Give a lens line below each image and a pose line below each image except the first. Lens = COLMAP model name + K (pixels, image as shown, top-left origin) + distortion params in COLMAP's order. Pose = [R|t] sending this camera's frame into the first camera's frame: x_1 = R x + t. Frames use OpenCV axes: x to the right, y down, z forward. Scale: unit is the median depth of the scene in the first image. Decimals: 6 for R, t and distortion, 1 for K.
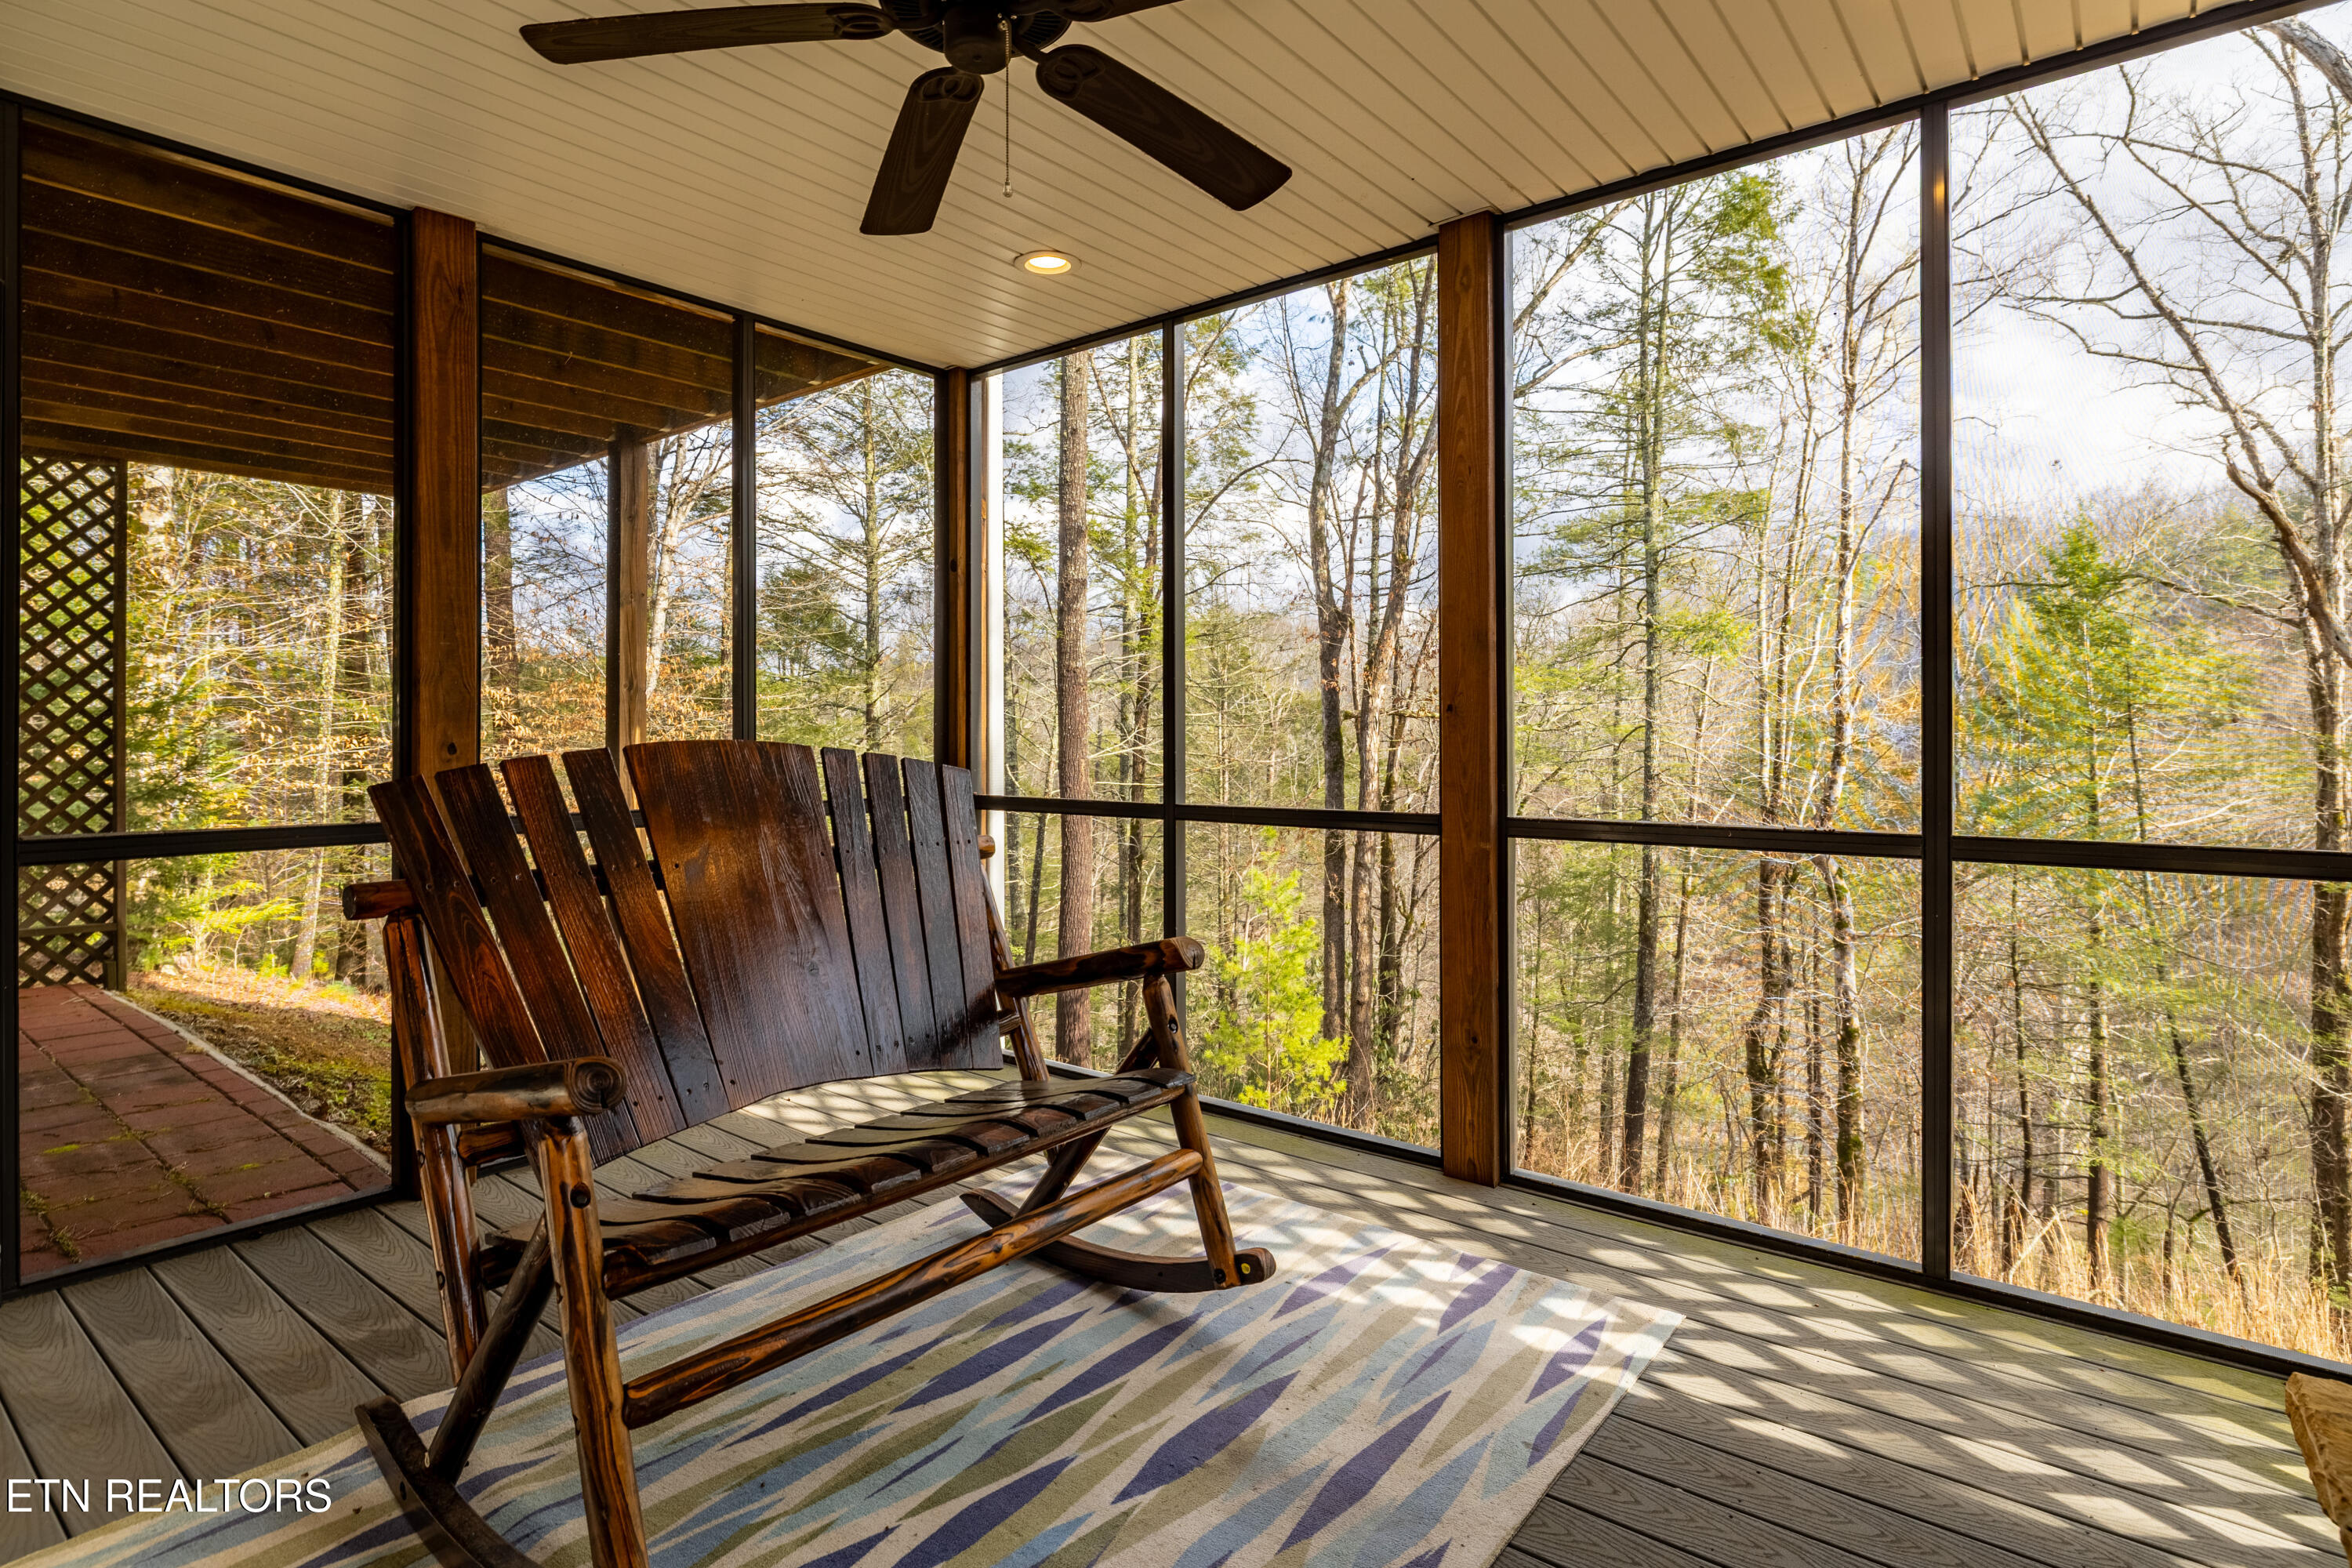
lens RADIAL K [[1225.4, 0, 1144.0], [0, 1225.4, 740.4], [0, 0, 1]] dist [0.000825, 0.002025]
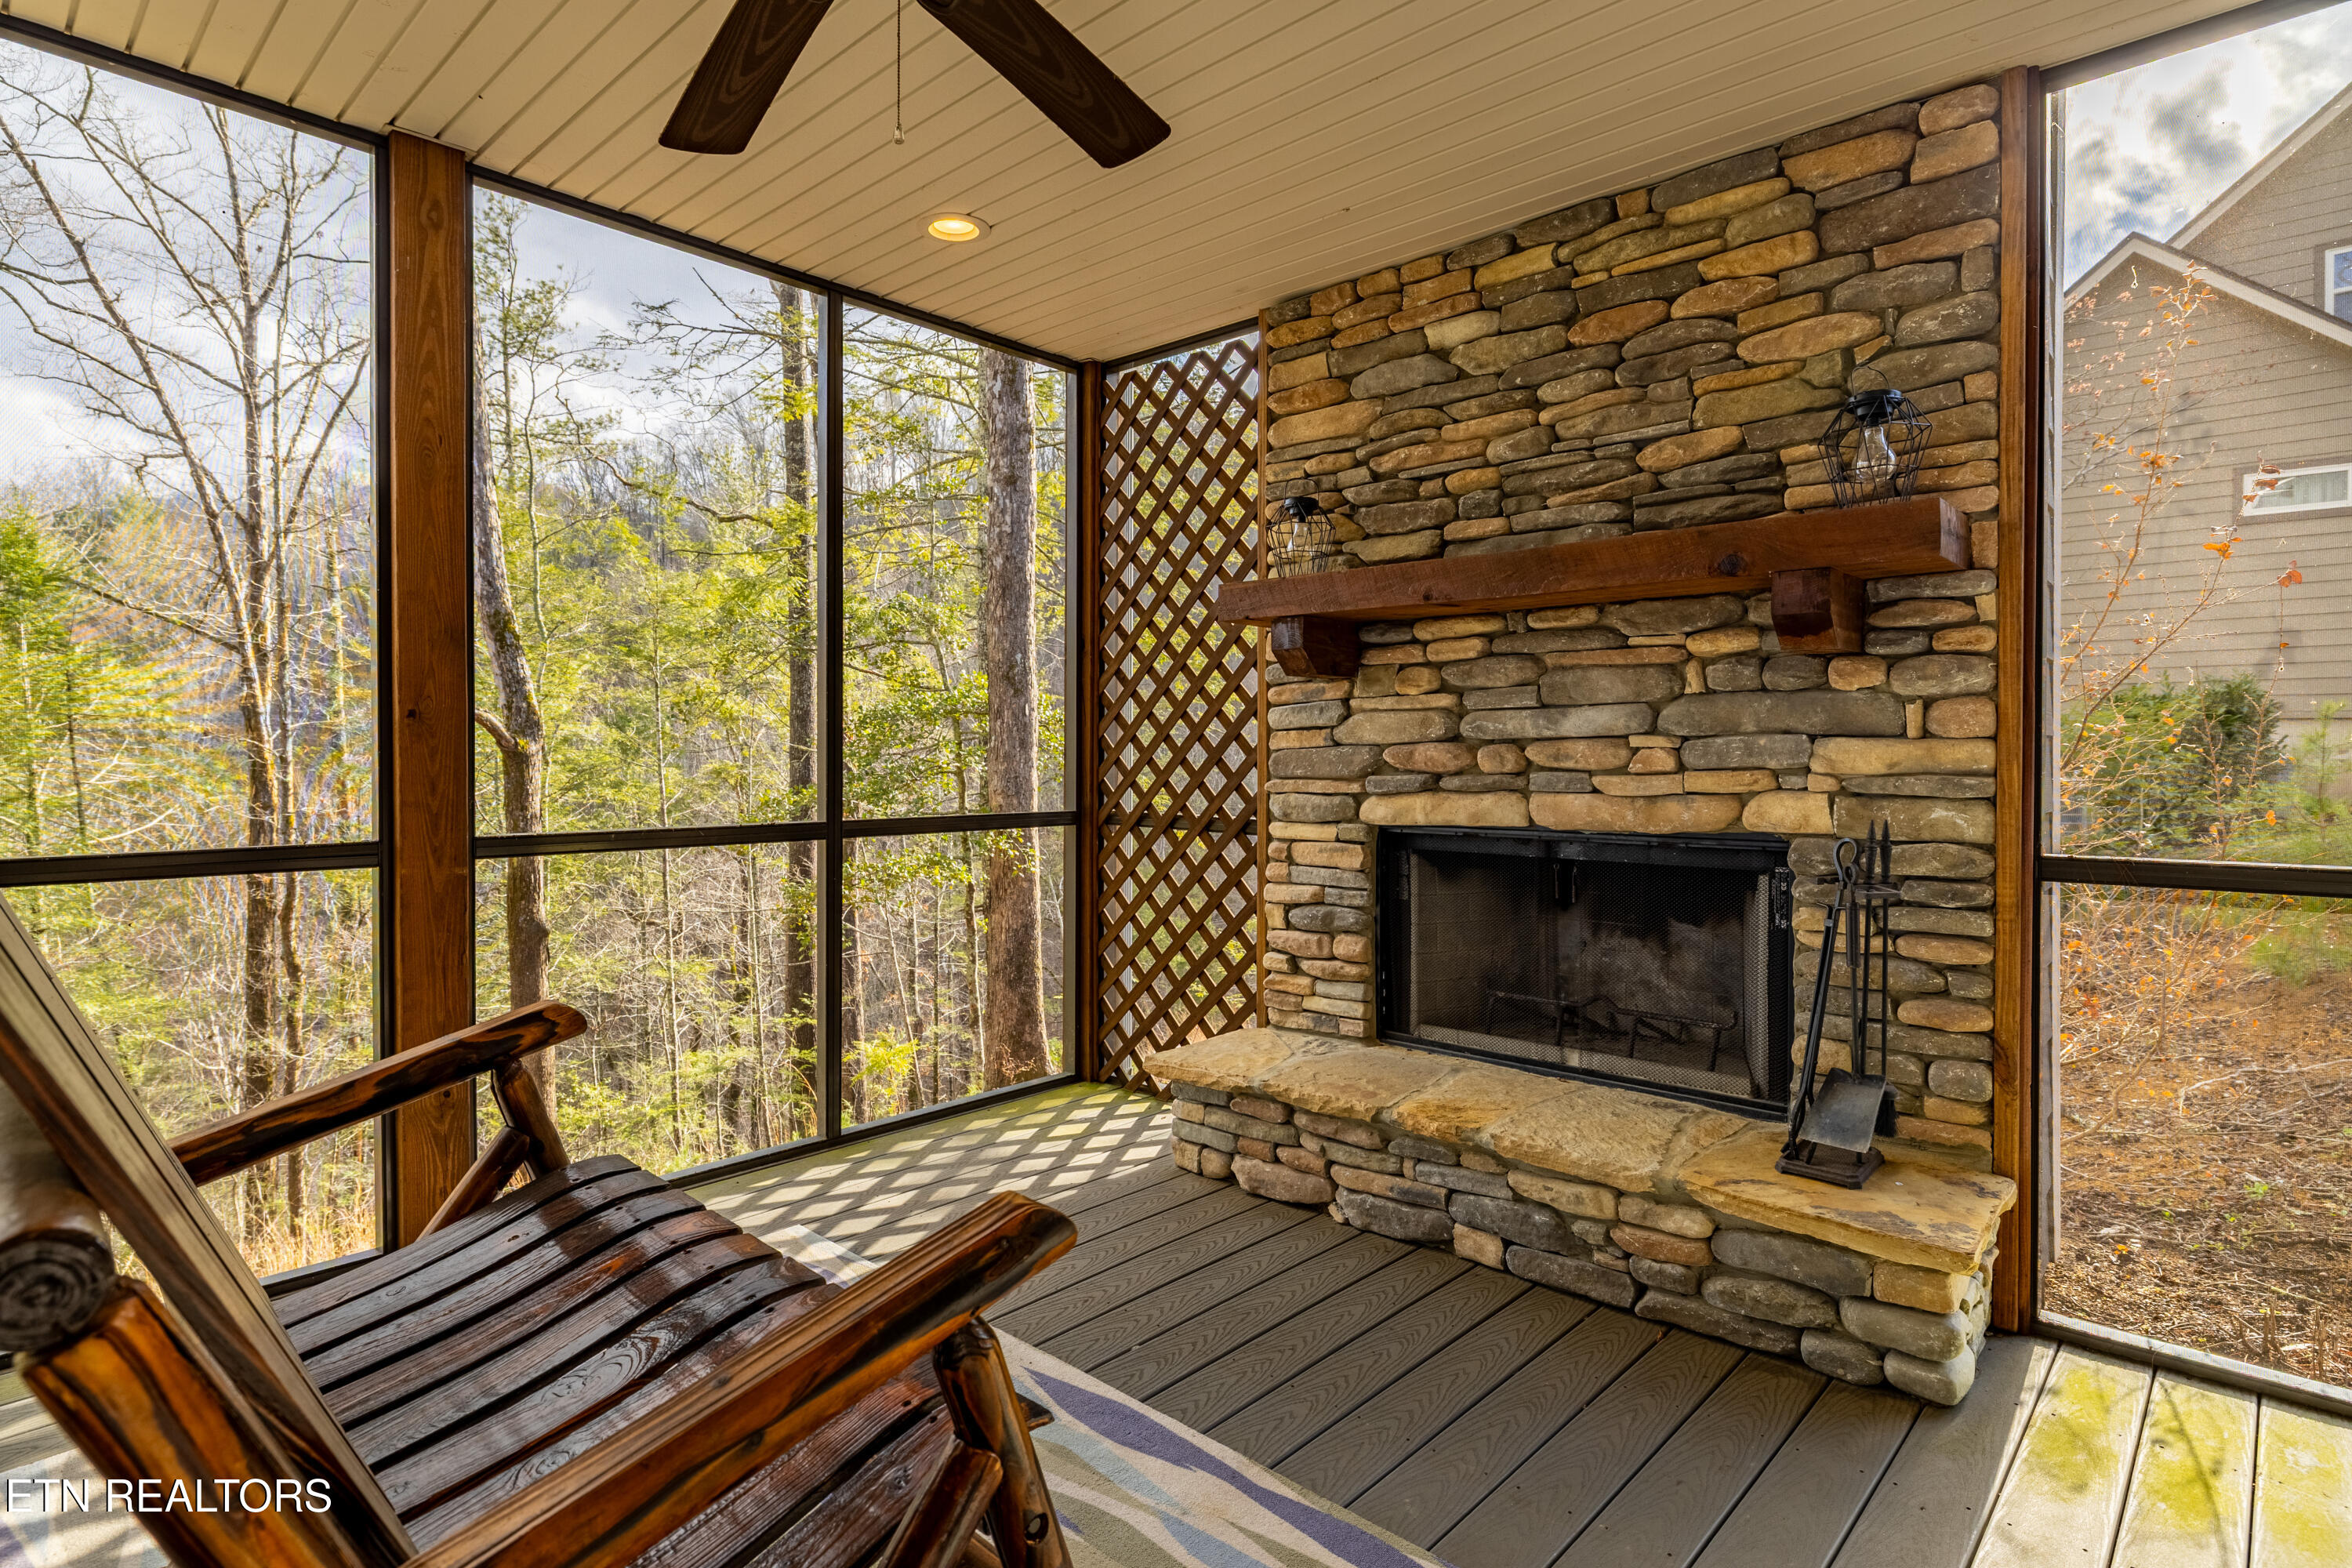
lens RADIAL K [[1225.4, 0, 1174.2], [0, 1225.4, 773.1], [0, 0, 1]] dist [0.000825, 0.002025]
pose [[0.046413, -0.016130, 0.998792, -0.758731], [-0.003625, 0.999860, 0.016315, -0.001860], [-0.998916, -0.004377, 0.046348, 0.575851]]
